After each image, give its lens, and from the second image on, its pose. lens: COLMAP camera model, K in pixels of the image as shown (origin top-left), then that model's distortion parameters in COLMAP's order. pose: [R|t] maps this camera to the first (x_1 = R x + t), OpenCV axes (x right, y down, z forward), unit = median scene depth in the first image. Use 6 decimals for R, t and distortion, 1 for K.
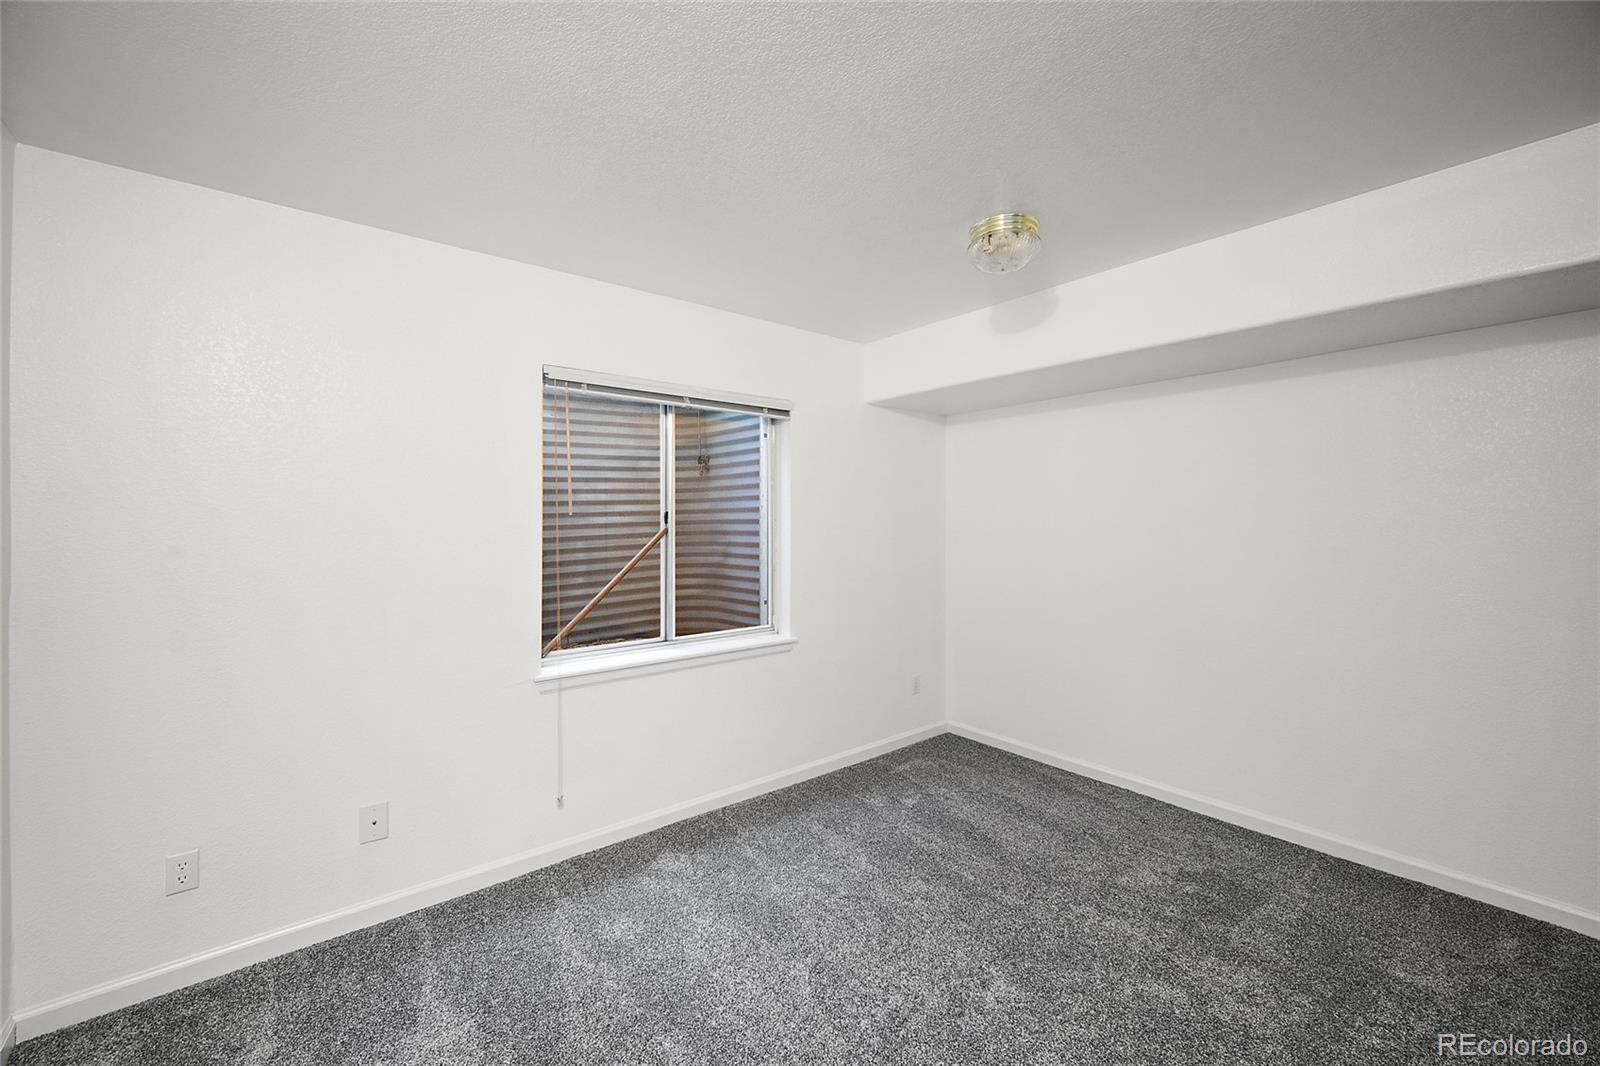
lens RADIAL K [[624.1, 0, 768.4], [0, 624.1, 512.4], [0, 0, 1]] dist [-0.004209, -0.000596]
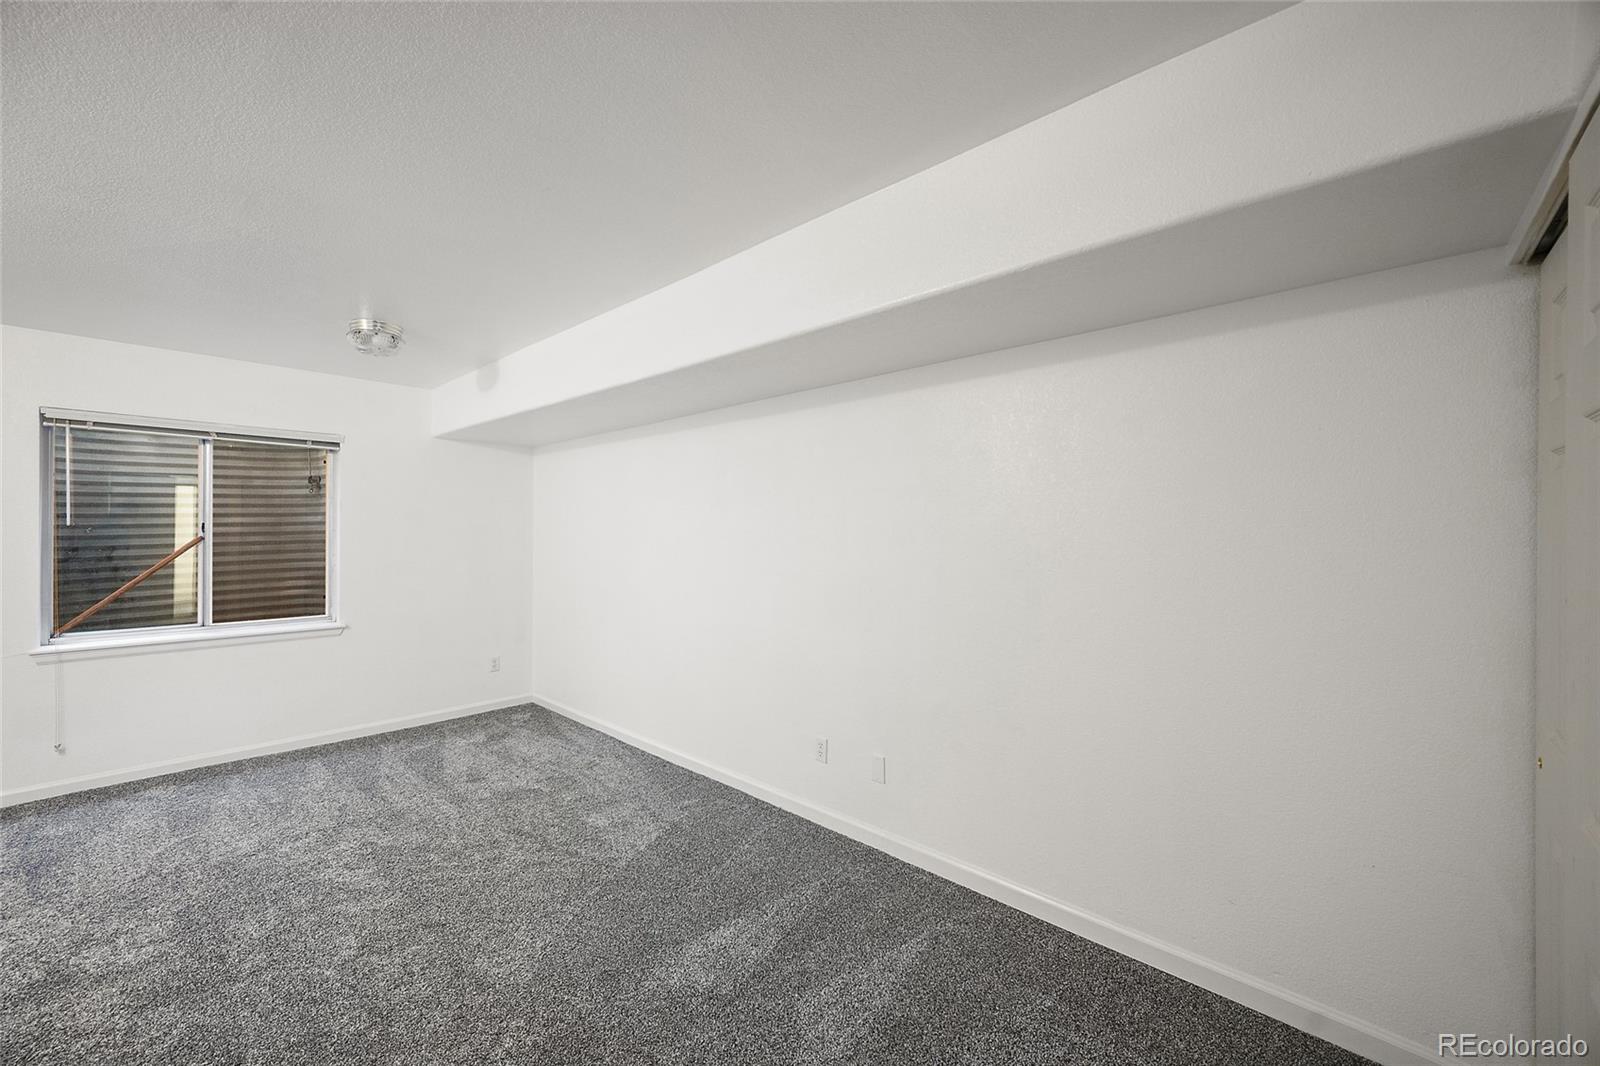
lens RADIAL K [[624.1, 0, 801.6], [0, 624.1, 534.7], [0, 0, 1]] dist [-0.004209, -0.000596]
pose [[0.988807, 0.007715, 0.148998, 0.838508], [-0.010320, 0.999807, 0.016720, -0.011430], [-0.148841, -0.018070, 0.988696, -0.409814]]
